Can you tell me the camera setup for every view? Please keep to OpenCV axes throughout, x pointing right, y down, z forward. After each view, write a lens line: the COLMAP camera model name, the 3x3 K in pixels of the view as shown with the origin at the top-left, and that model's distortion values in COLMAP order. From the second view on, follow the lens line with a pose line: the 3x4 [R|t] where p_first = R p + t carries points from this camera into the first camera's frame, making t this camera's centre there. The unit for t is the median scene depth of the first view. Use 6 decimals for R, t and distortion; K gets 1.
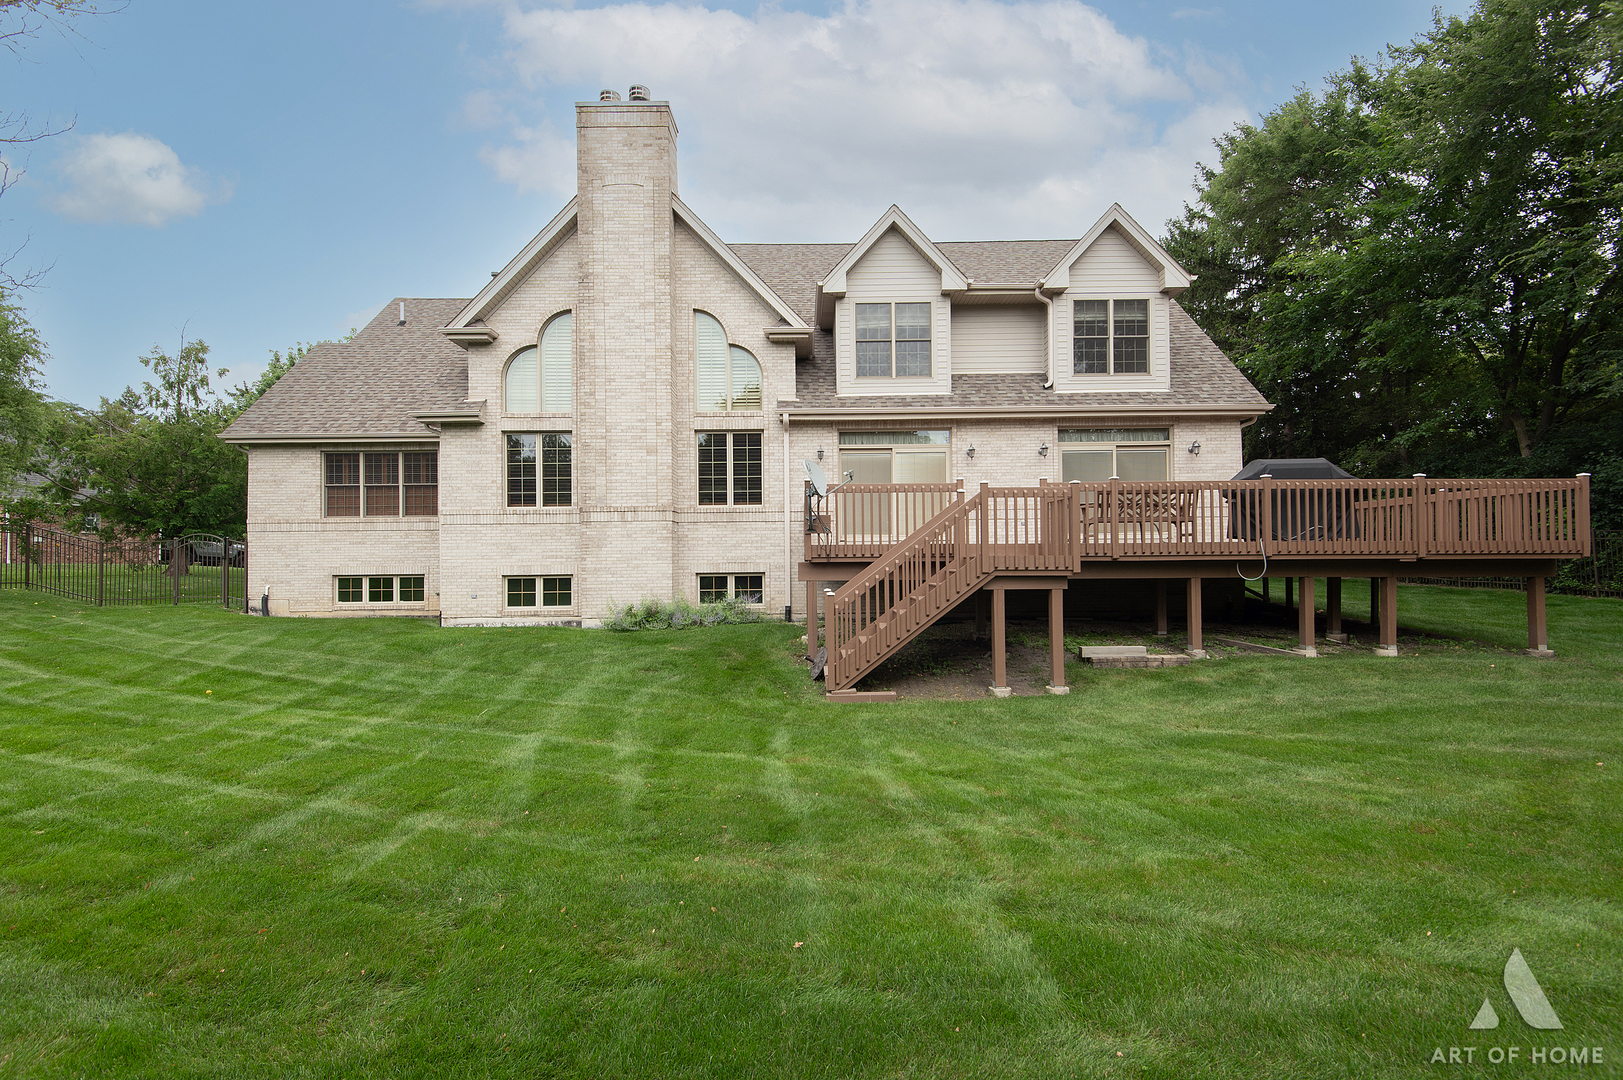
lens RADIAL K [[722.6, 0, 810.5], [0, 722.6, 548.6], [0, 0, 1]] dist [0.019978, -0.000002]
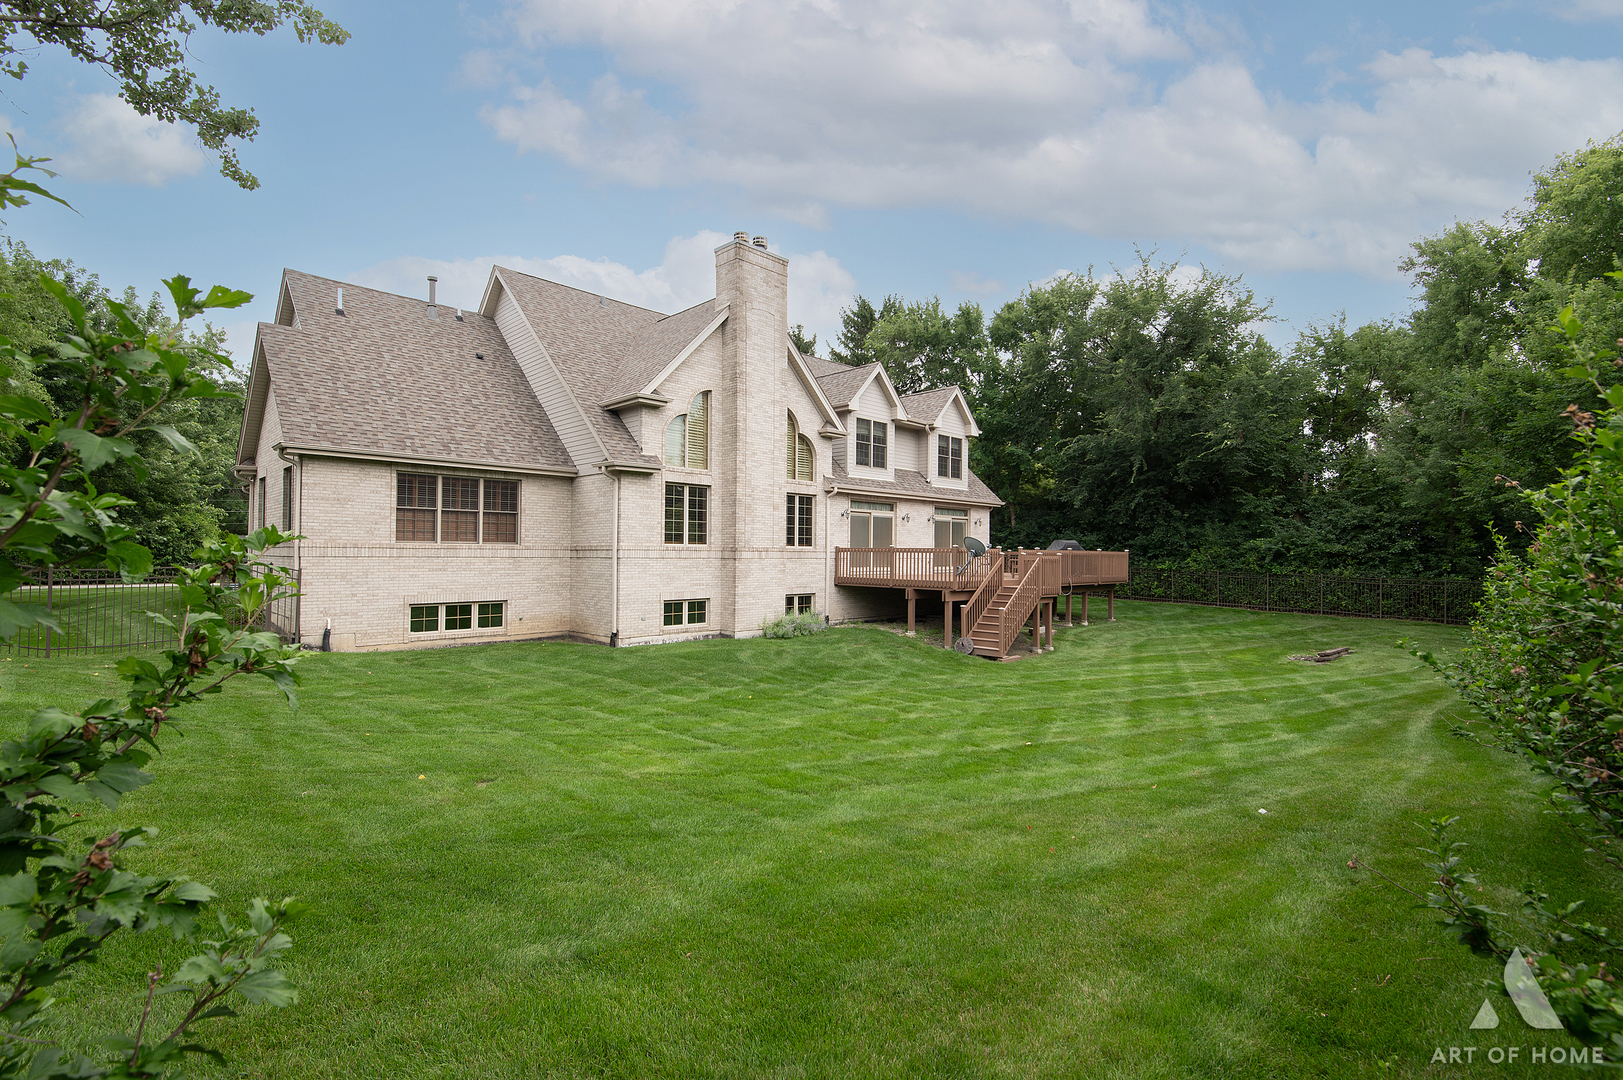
lens RADIAL K [[722.6, 0, 810.5], [0, 722.6, 548.6], [0, 0, 1]] dist [0.019978, -0.000002]
pose [[0.712808, 0.021614, 0.701027, -0.946229], [-0.022938, 0.999709, -0.007500, -0.039888], [-0.700984, -0.010734, 0.713096, -0.028378]]
